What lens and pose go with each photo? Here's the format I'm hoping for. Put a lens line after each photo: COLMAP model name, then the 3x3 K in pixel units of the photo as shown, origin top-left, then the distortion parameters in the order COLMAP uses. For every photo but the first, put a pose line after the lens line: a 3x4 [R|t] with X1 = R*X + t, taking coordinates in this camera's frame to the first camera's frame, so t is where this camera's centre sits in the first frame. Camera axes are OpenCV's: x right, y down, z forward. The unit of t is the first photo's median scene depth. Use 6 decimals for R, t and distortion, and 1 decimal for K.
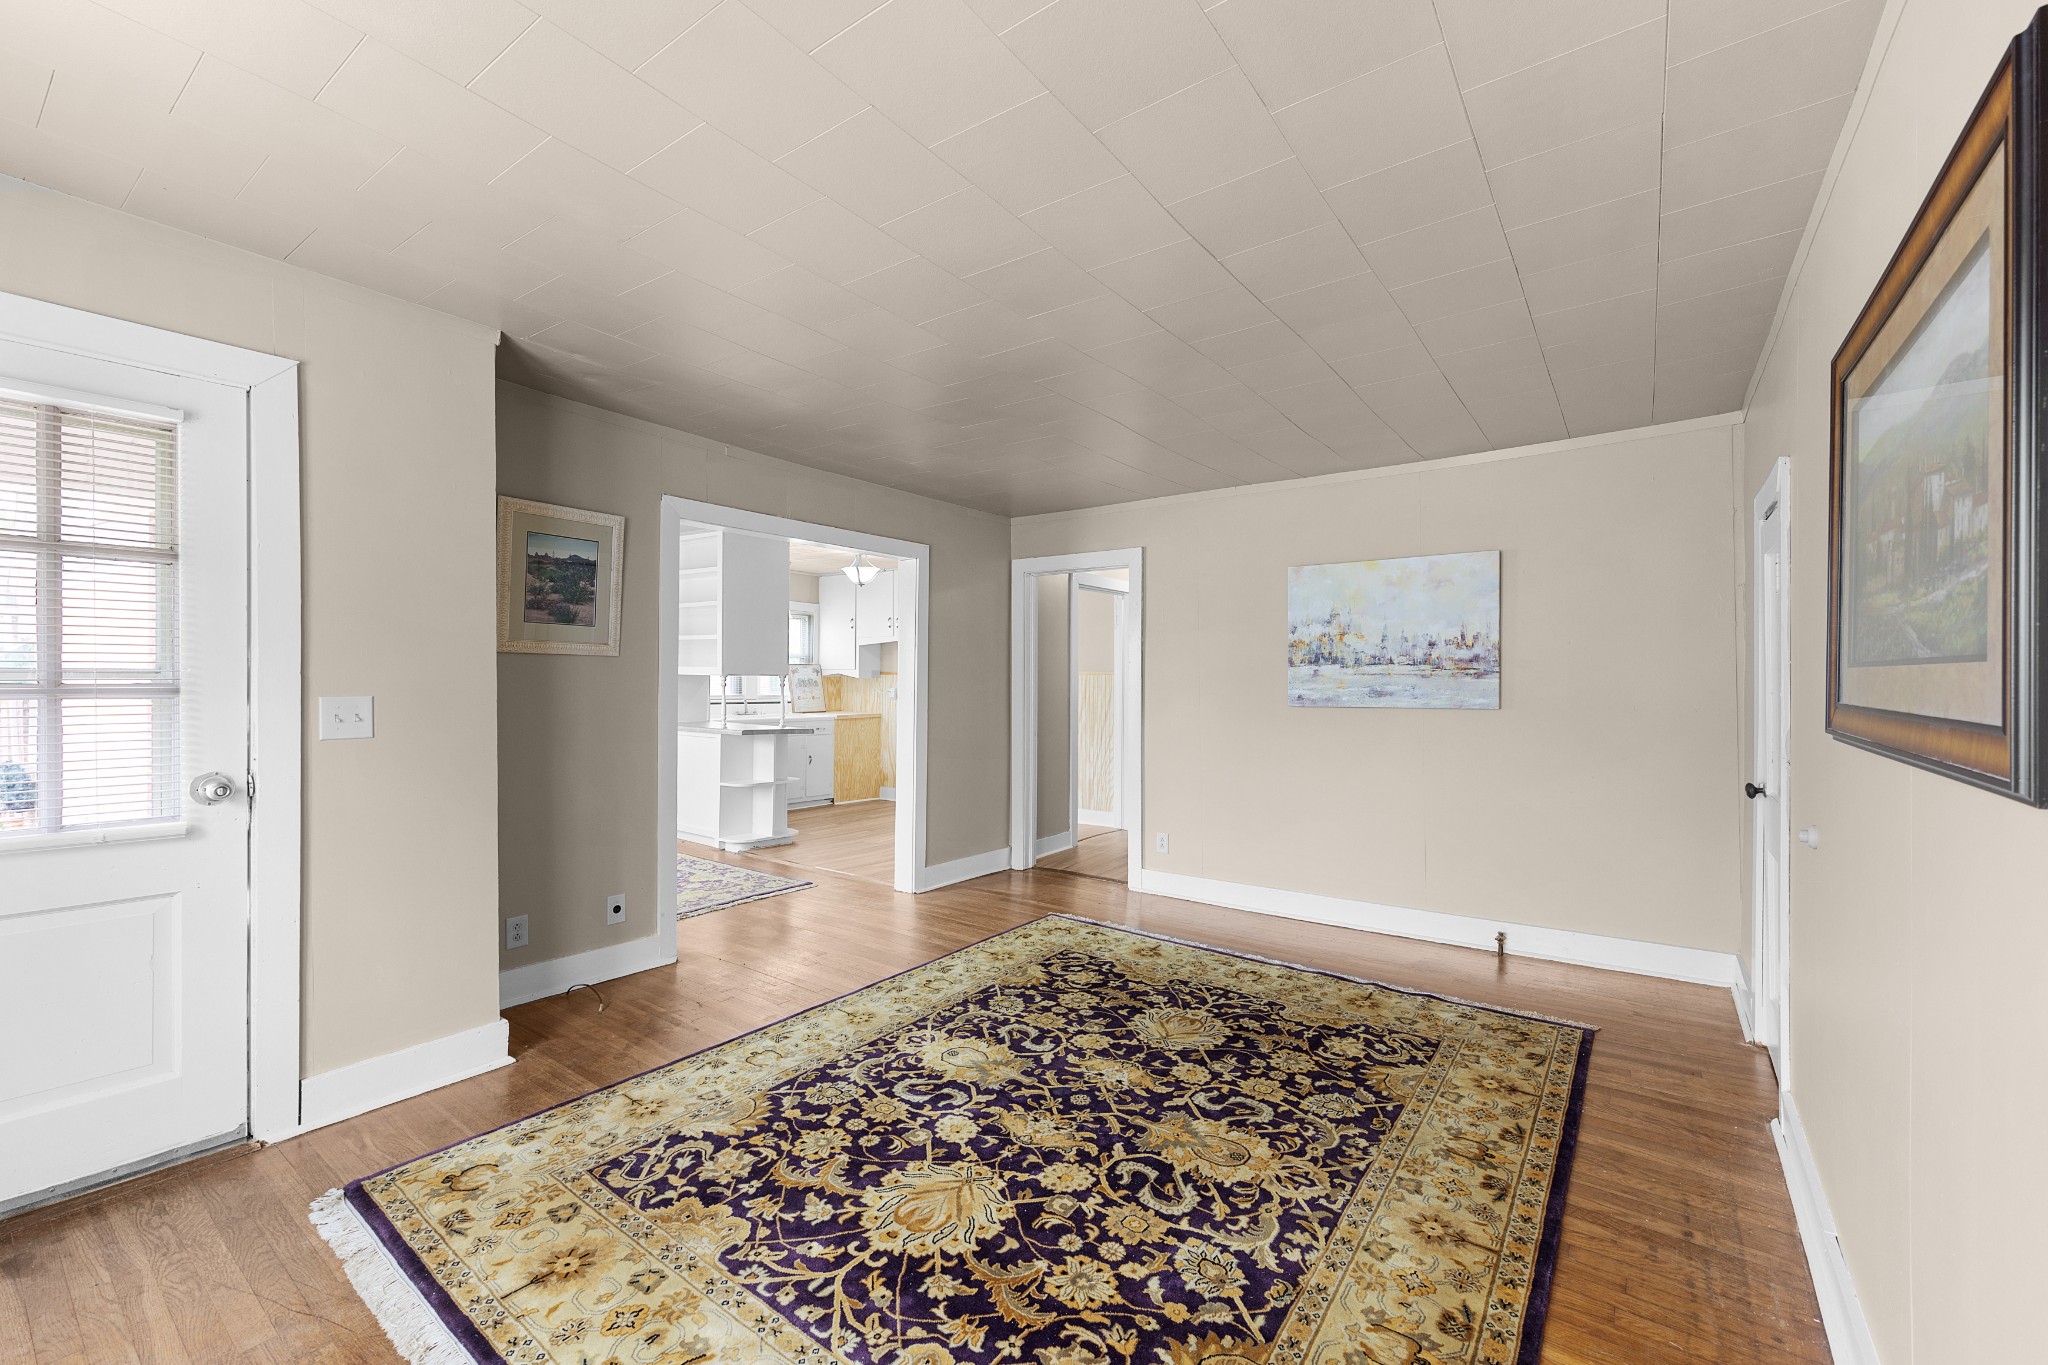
lens RADIAL K [[837.4, 0, 1033.4], [0, 837.4, 681.6], [0, 0, 1]] dist [-0.001596, 0.000020]
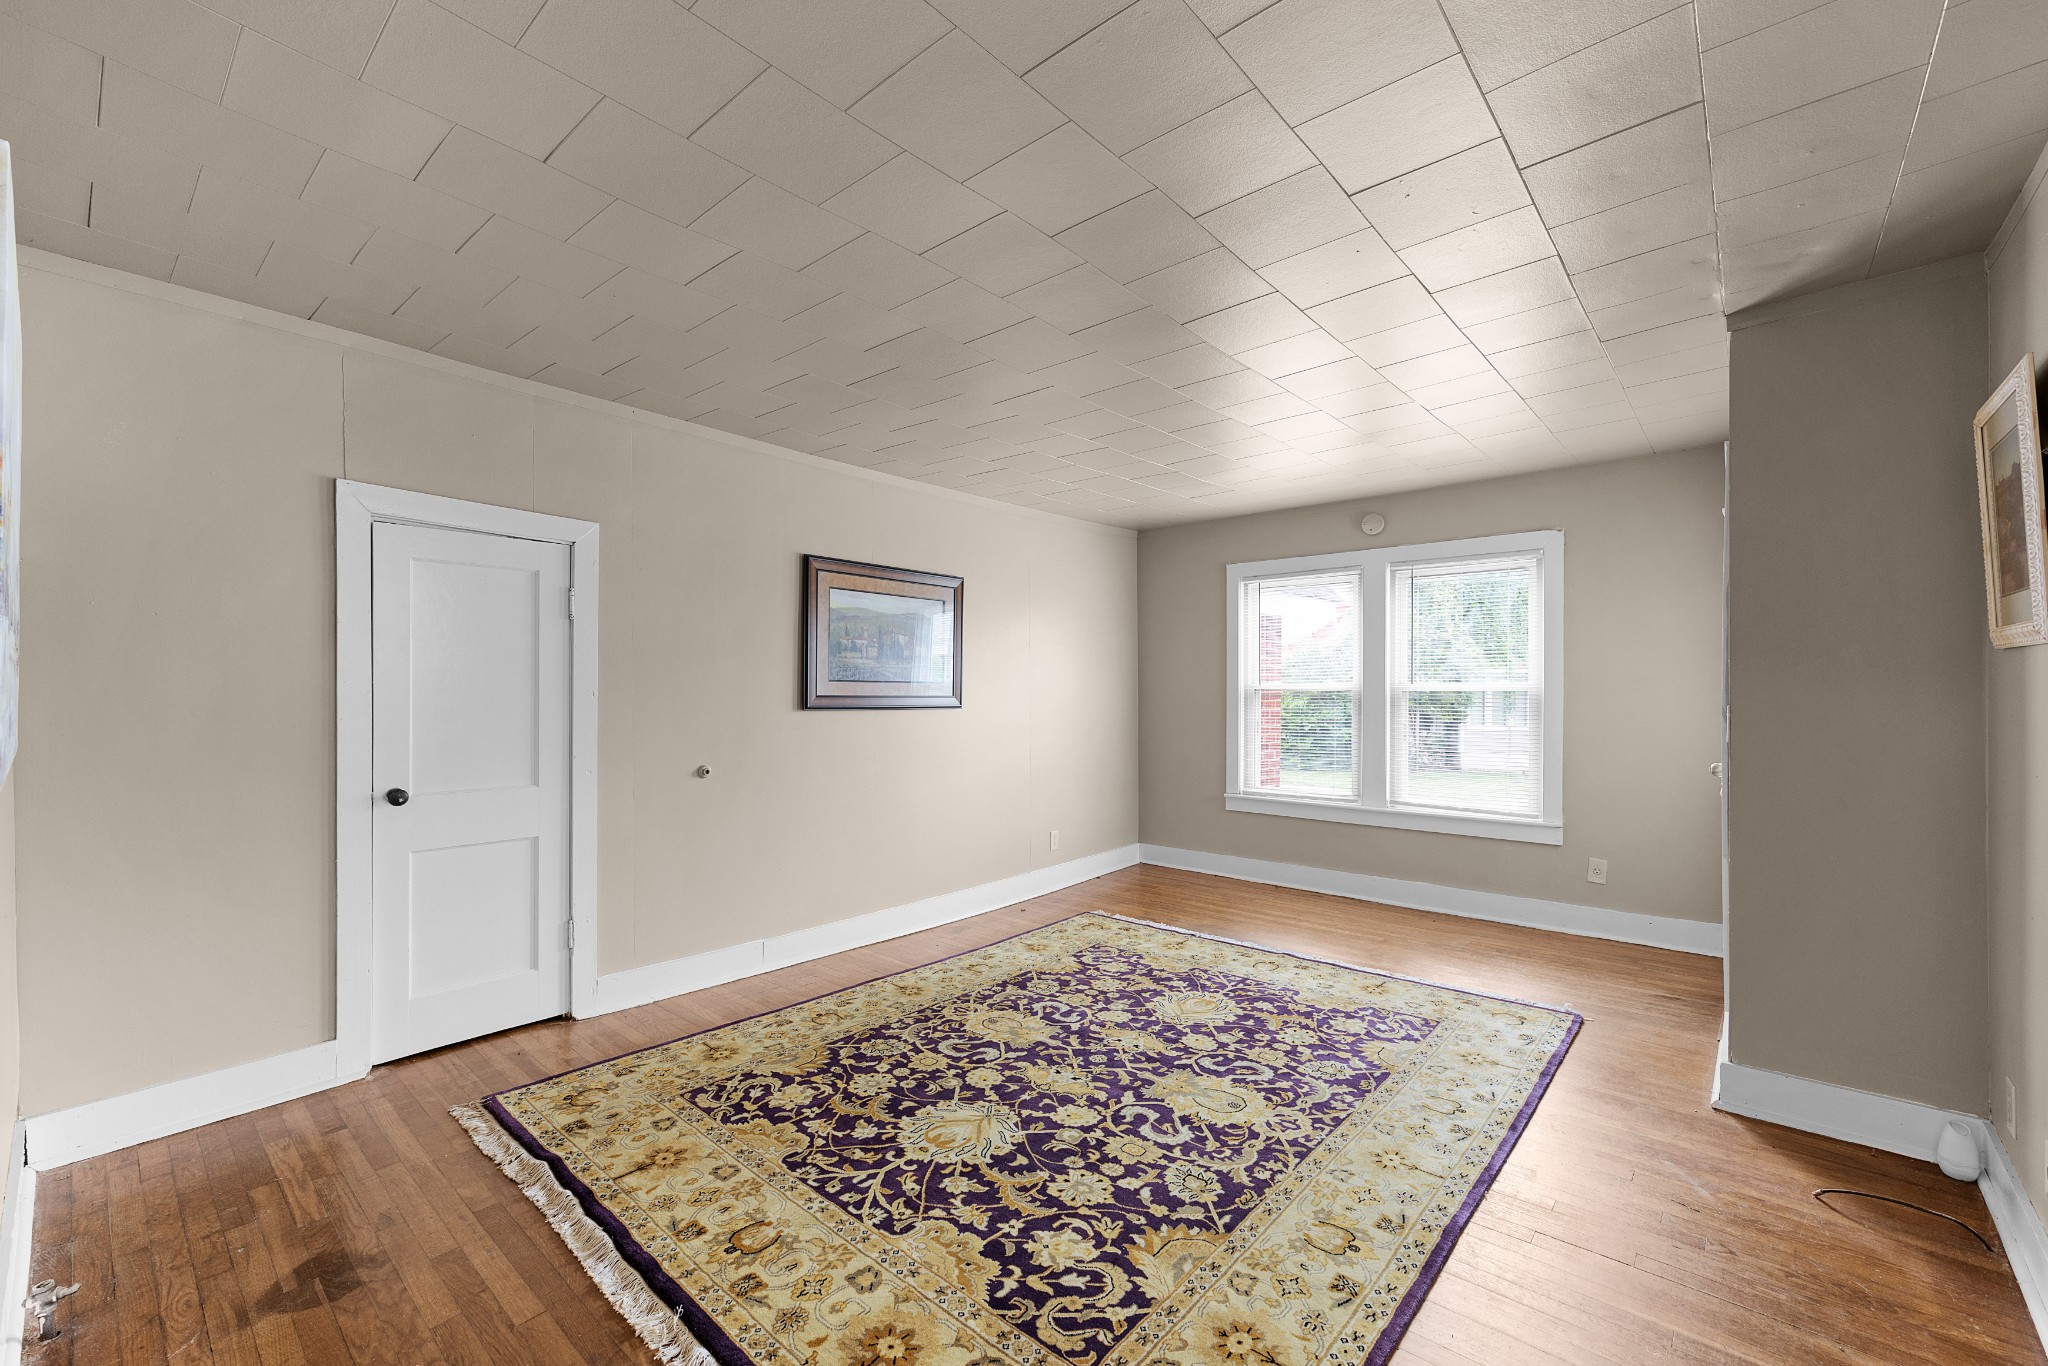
lens RADIAL K [[843.0, 0, 1031.1], [0, 843.0, 695.8], [0, 0, 1]] dist [-0.000554, 0.000566]
pose [[-0.996152, -0.006084, 0.087435, 0.049813], [-0.005262, 0.999940, 0.009623, -0.001170], [-0.087488, 0.009126, -0.996124, 2.139884]]
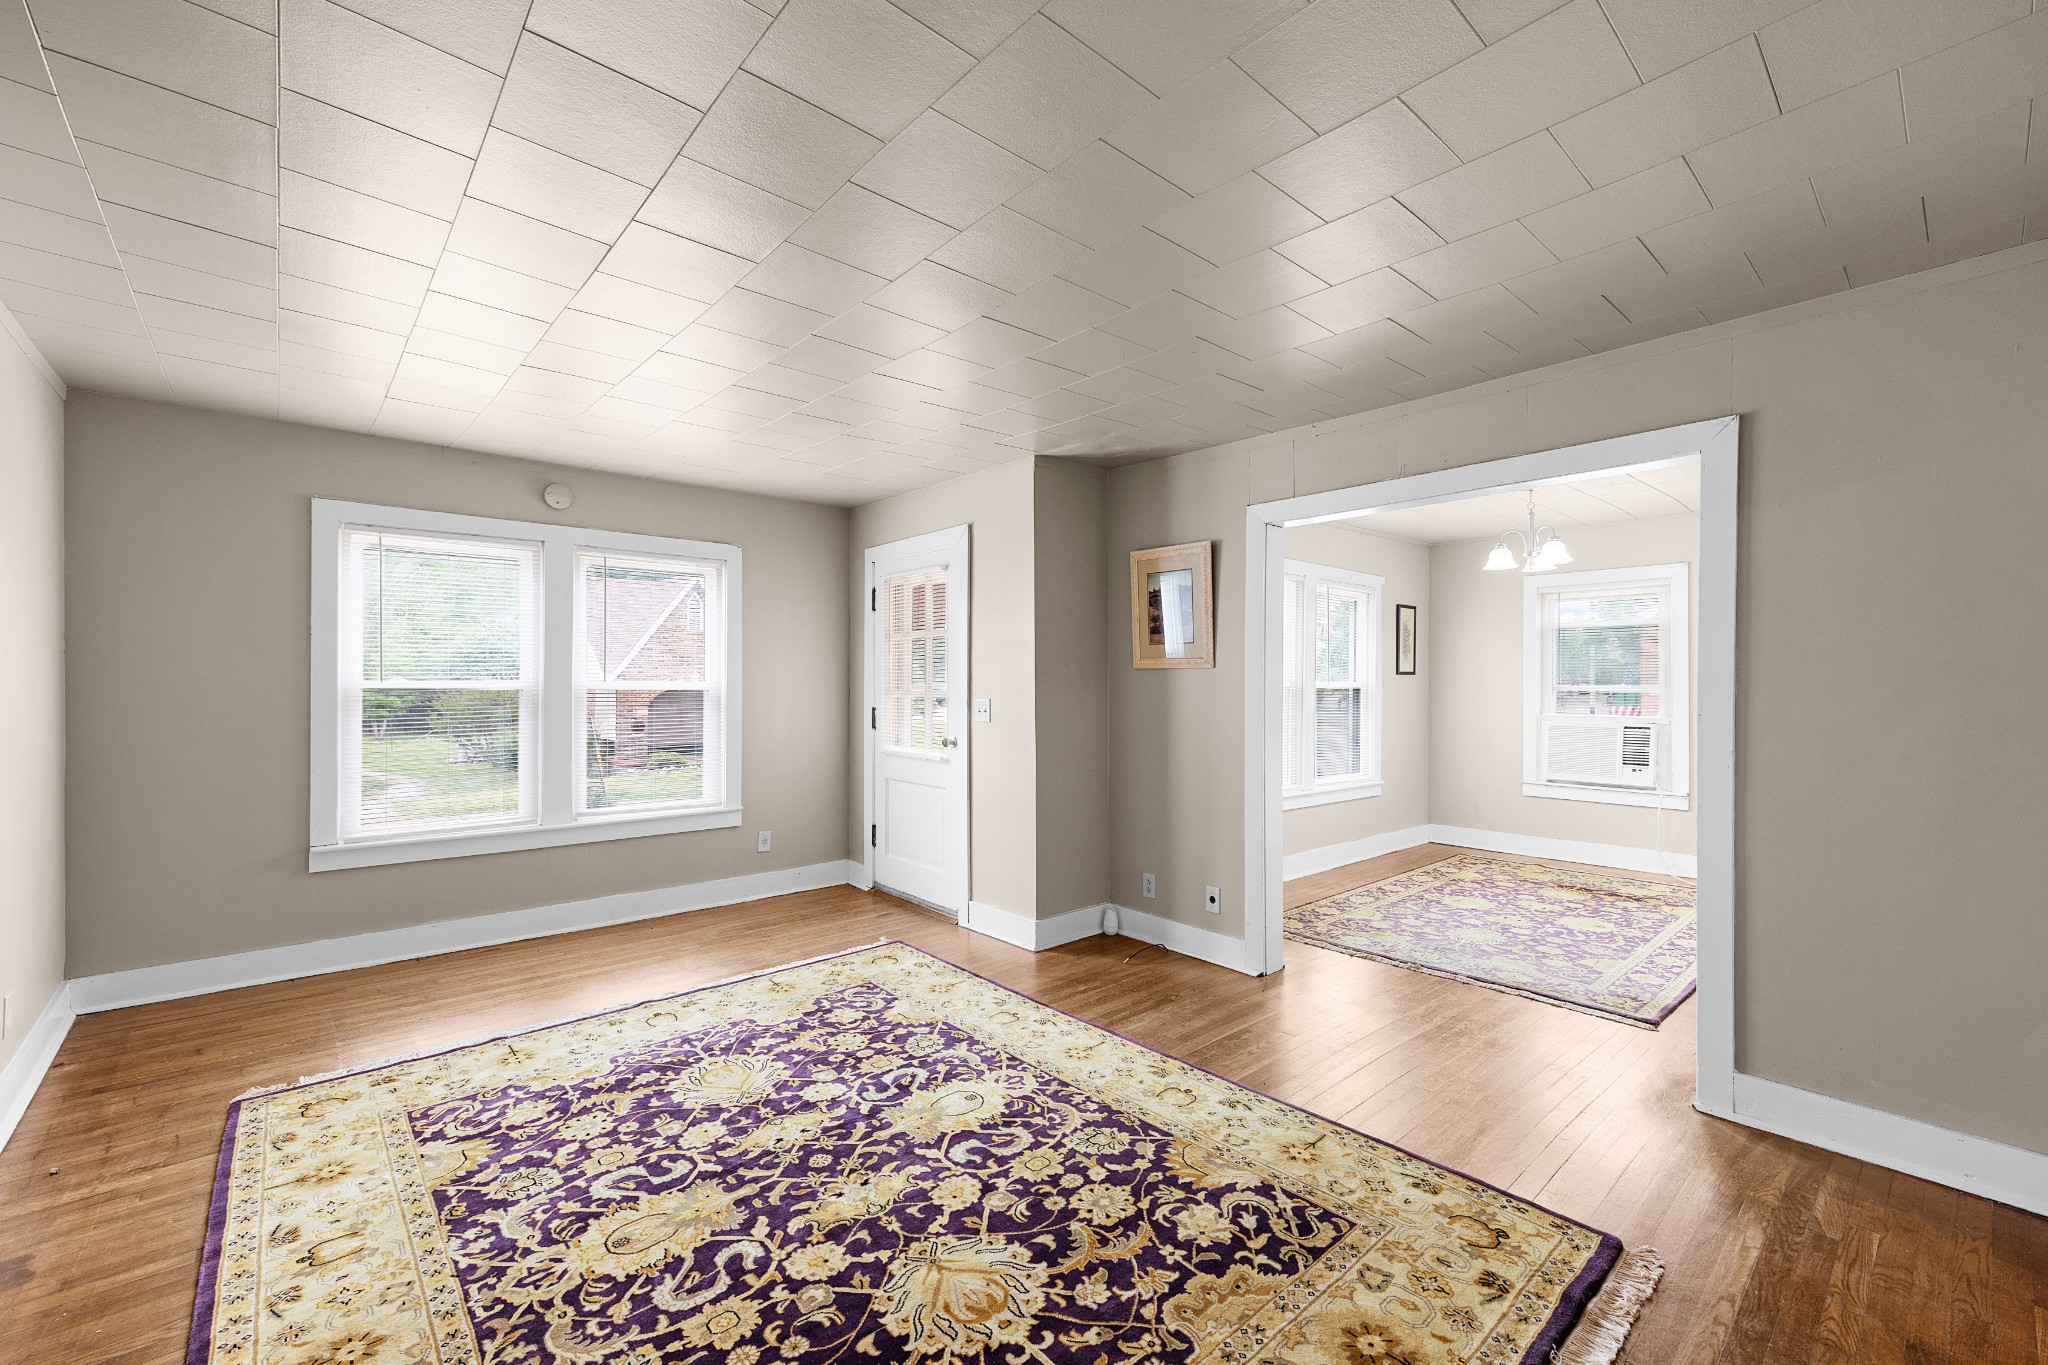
lens RADIAL K [[843.0, 0, 1031.1], [0, 843.0, 695.3], [0, 0, 1]] dist [-0.000554, 0.000566]
pose [[-0.211429, 0.003211, -0.977388, 0.880820], [-0.003288, 0.999987, 0.003996, 0.002030], [0.977388, 0.004059, -0.211415, 1.406271]]
